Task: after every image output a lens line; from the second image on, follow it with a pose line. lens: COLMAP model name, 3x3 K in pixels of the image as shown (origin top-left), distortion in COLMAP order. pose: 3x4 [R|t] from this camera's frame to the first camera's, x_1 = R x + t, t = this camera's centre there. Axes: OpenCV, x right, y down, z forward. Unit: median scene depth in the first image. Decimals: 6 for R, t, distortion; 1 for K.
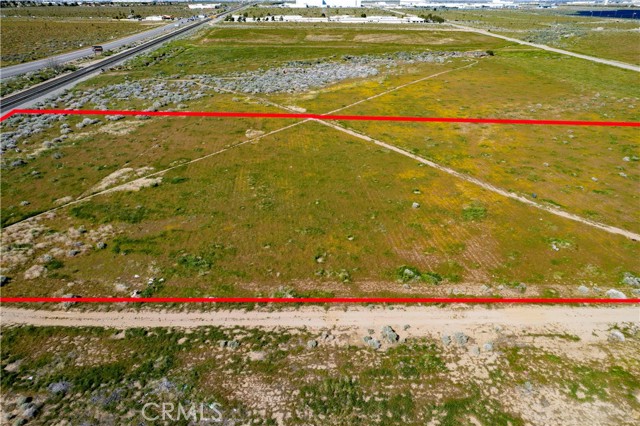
lens RADIAL K [[410.9, 0, 329.6], [0, 410.9, 212.4], [0, 0, 1]] dist [-0.075017, 0.068694]
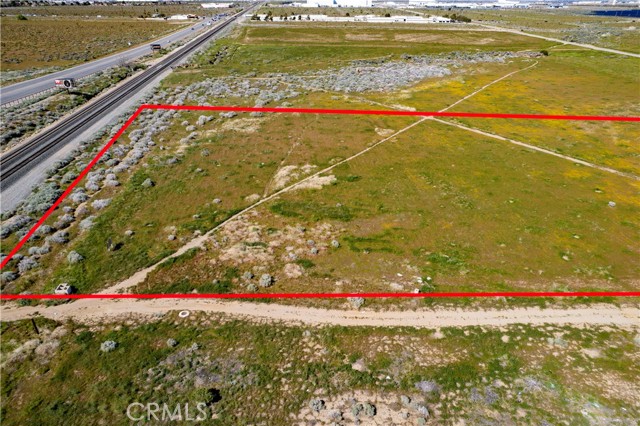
lens RADIAL K [[410.9, 0, 329.6], [0, 410.9, 212.4], [0, 0, 1]] dist [-0.075017, 0.068694]
pose [[0.999995, 0.002576, -0.001942, -0.179341], [-0.002575, 0.999996, 0.000625, 0.001483], [0.001944, -0.000620, 0.999998, 0.001644]]
